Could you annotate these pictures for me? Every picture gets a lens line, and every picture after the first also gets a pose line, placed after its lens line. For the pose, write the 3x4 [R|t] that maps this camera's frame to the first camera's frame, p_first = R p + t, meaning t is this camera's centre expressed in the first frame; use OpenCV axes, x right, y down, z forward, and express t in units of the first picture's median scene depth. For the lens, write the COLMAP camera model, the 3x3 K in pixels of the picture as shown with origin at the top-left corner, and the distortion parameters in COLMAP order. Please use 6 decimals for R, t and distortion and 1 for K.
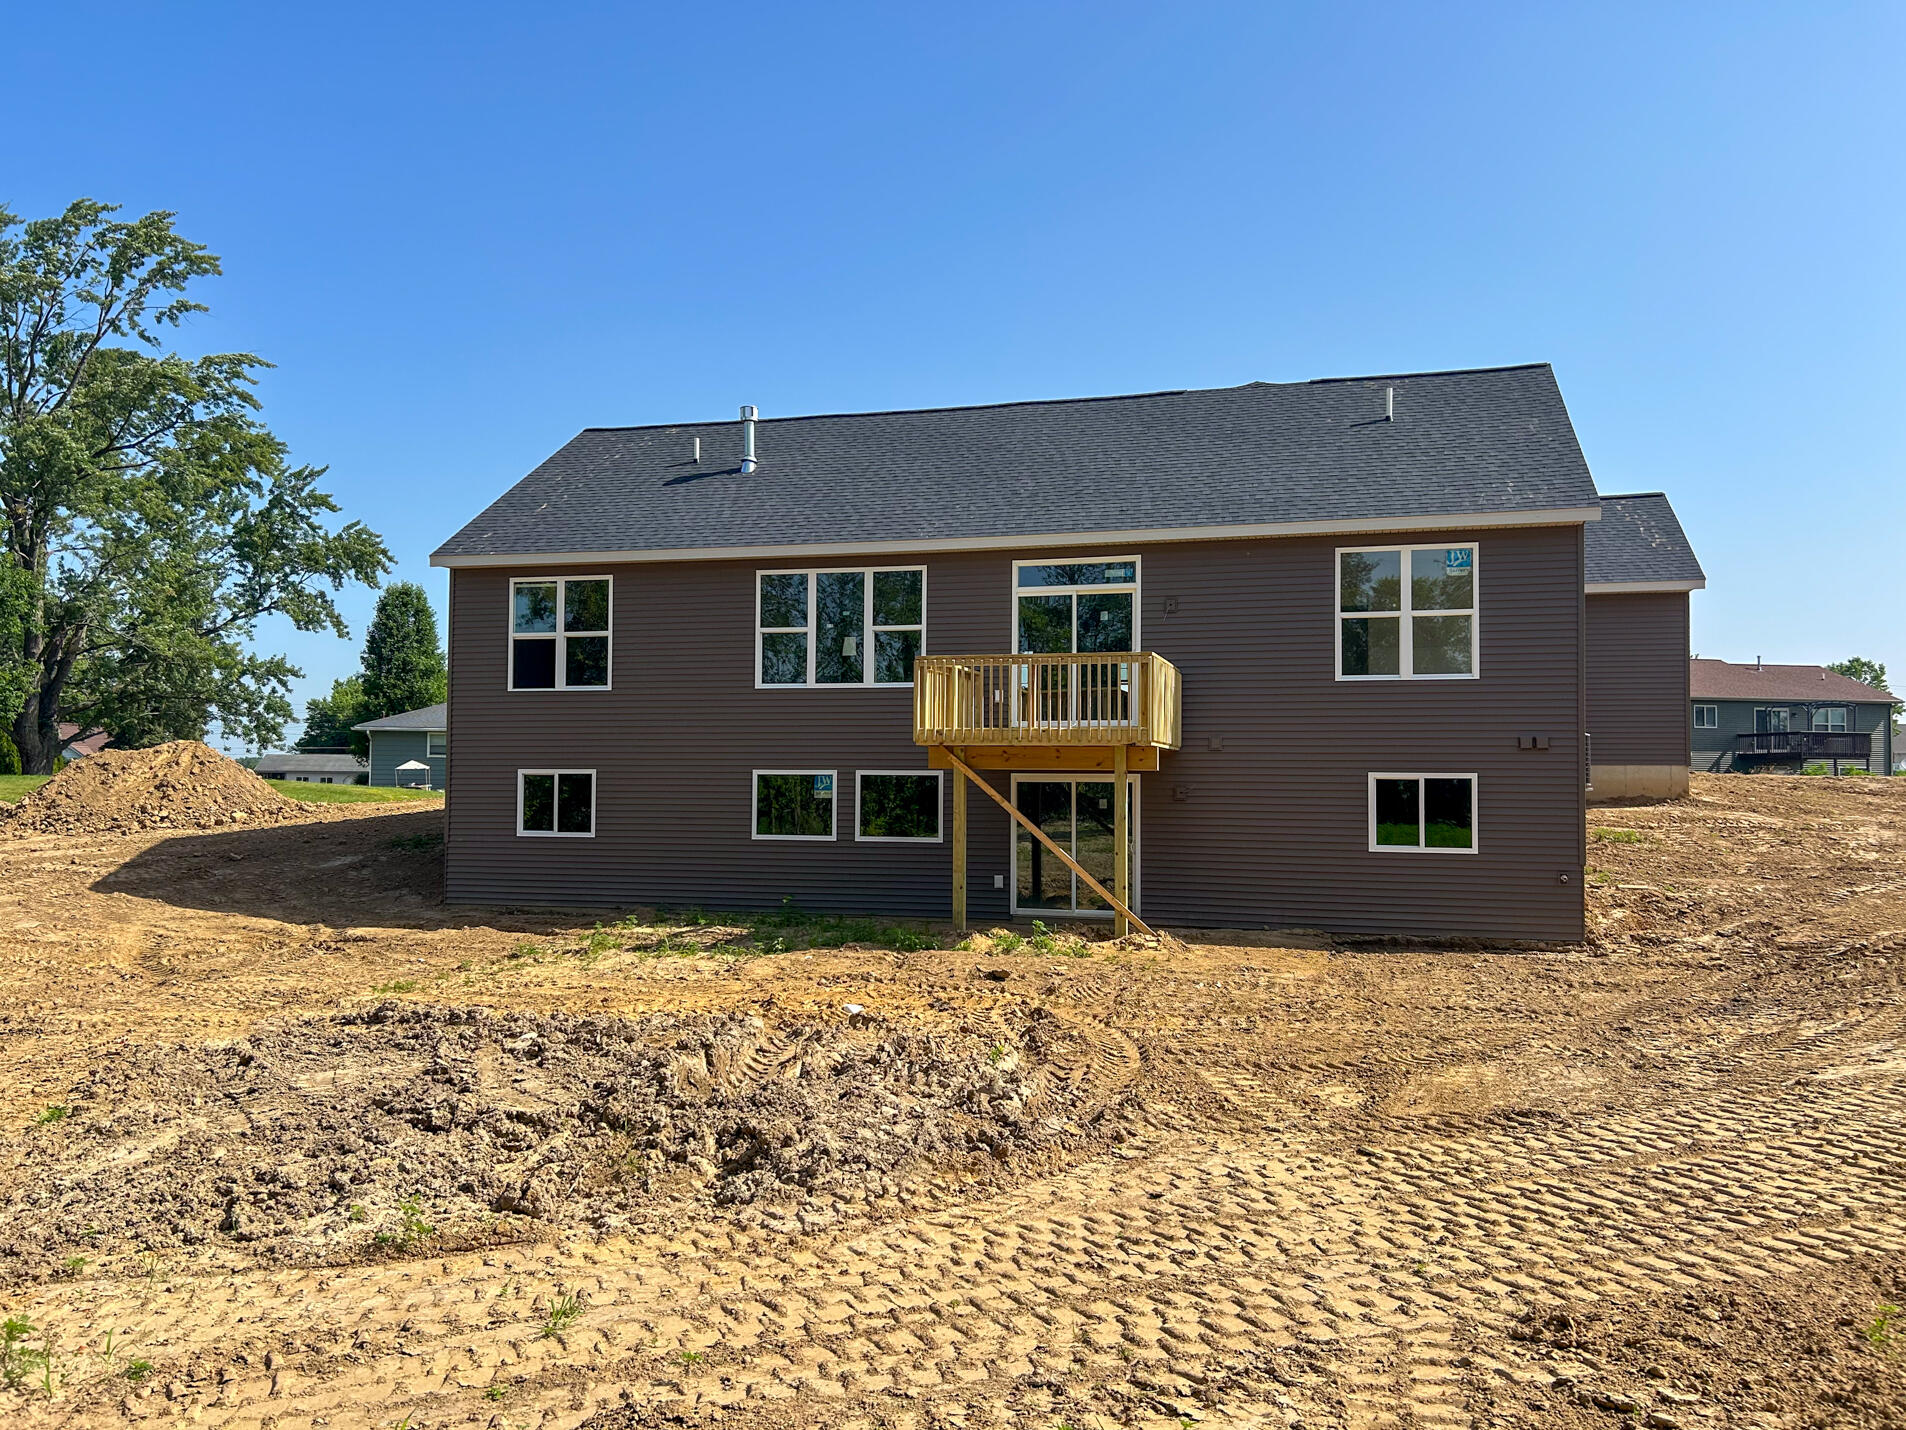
lens RADIAL K [[1517.1, 0, 966.1], [0, 1517.1, 720.9], [0, 0, 1]] dist [0.060451, 0.012557]
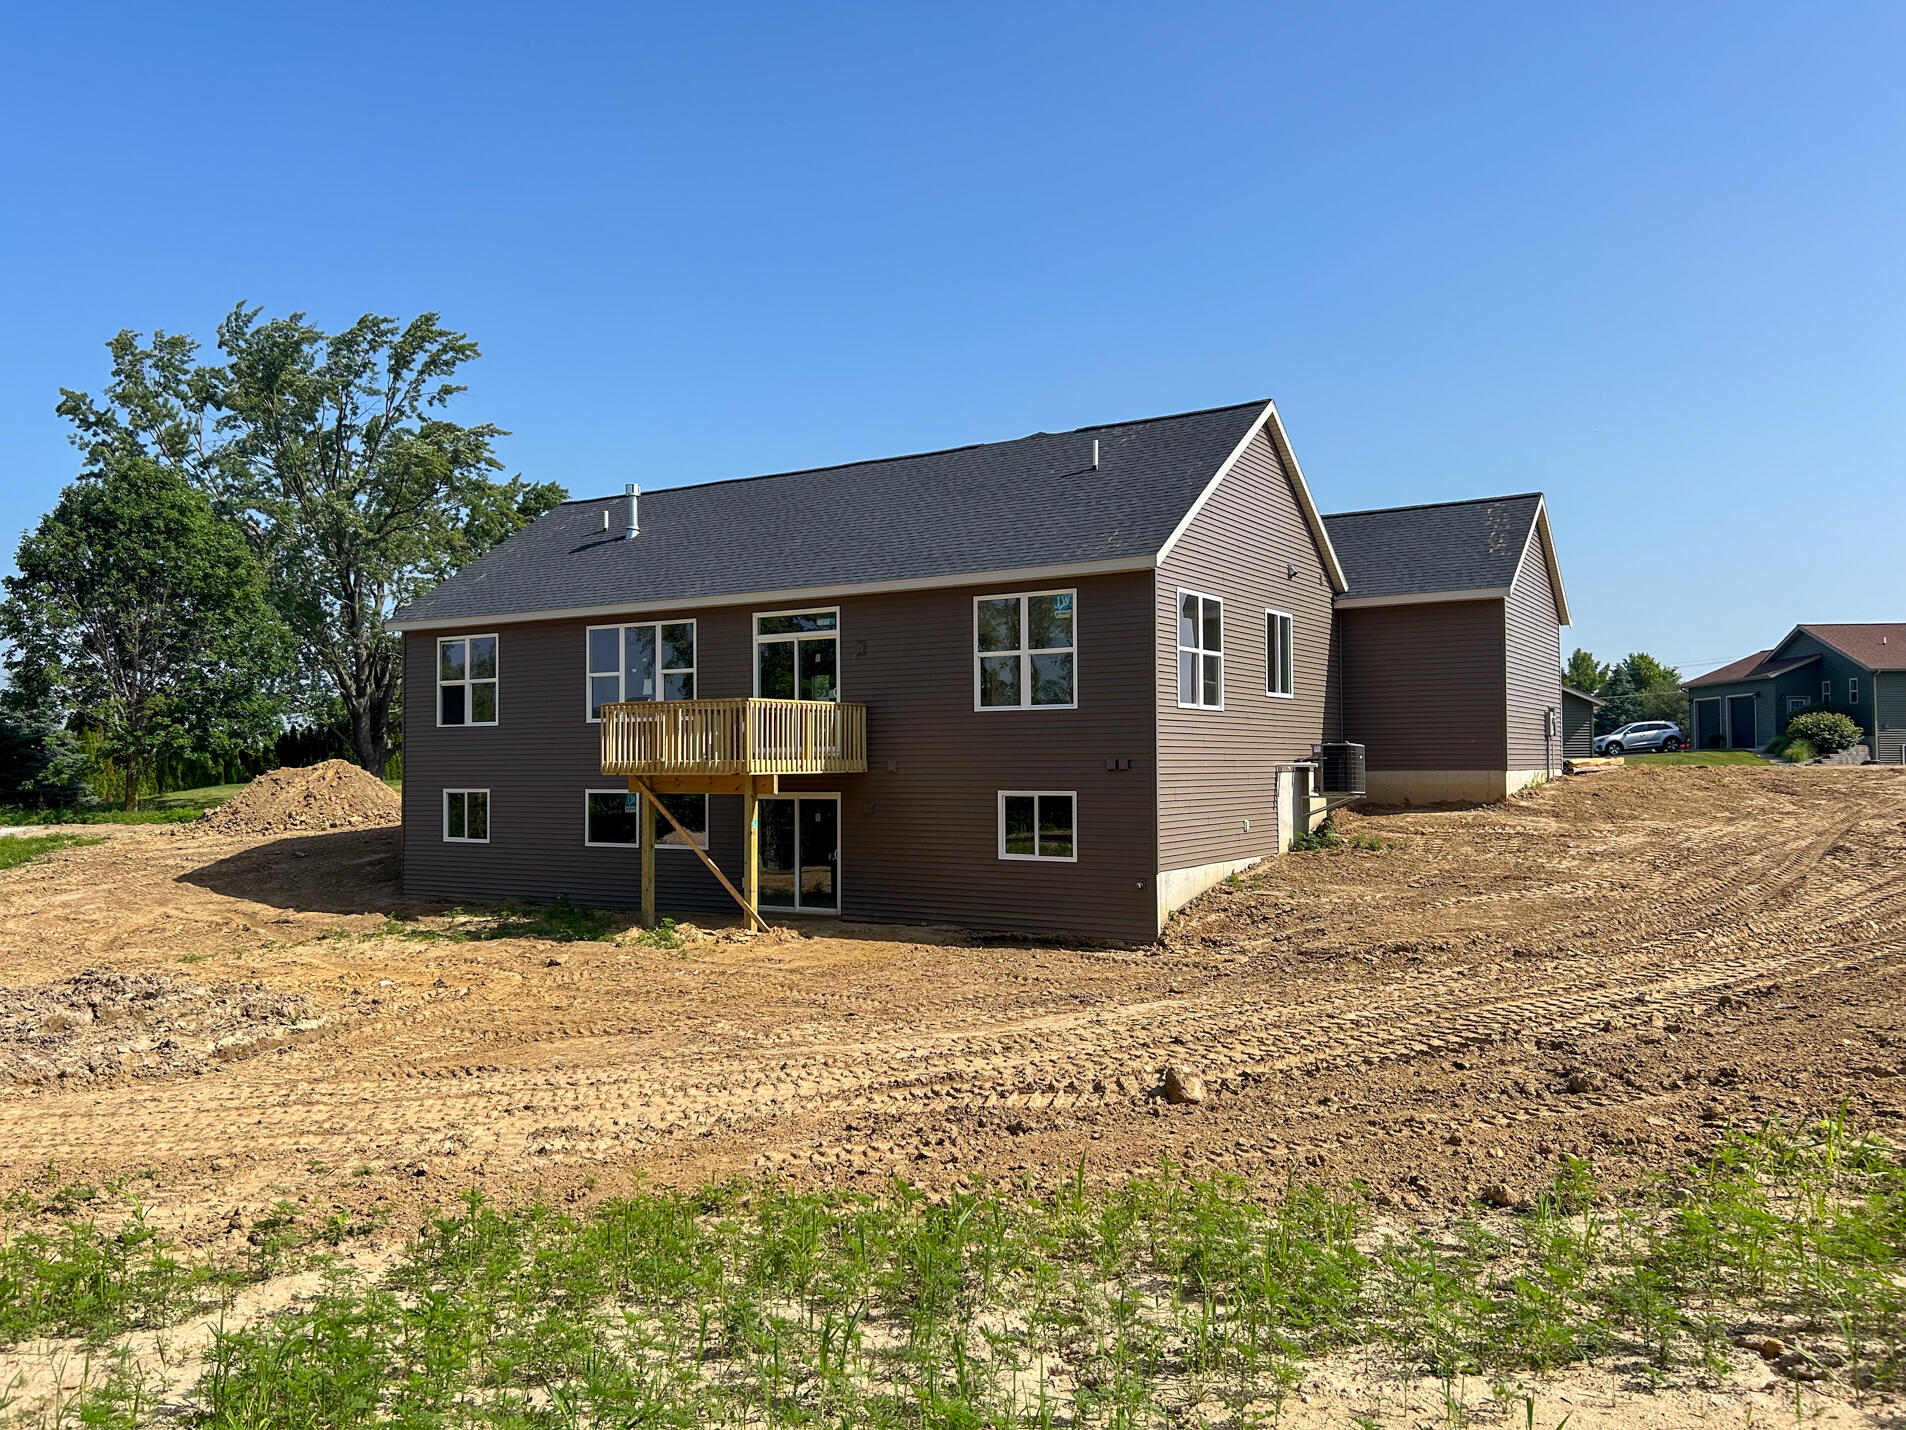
lens RADIAL K [[1517.1, 0, 933.4], [0, 1517.1, 727.0], [0, 0, 1]] dist [0.060451, 0.012557]
pose [[0.956705, -0.020217, -0.290355, 0.470946], [0.025349, 0.999582, 0.013926, -0.027218], [0.289952, -0.020684, 0.956818, -0.093502]]
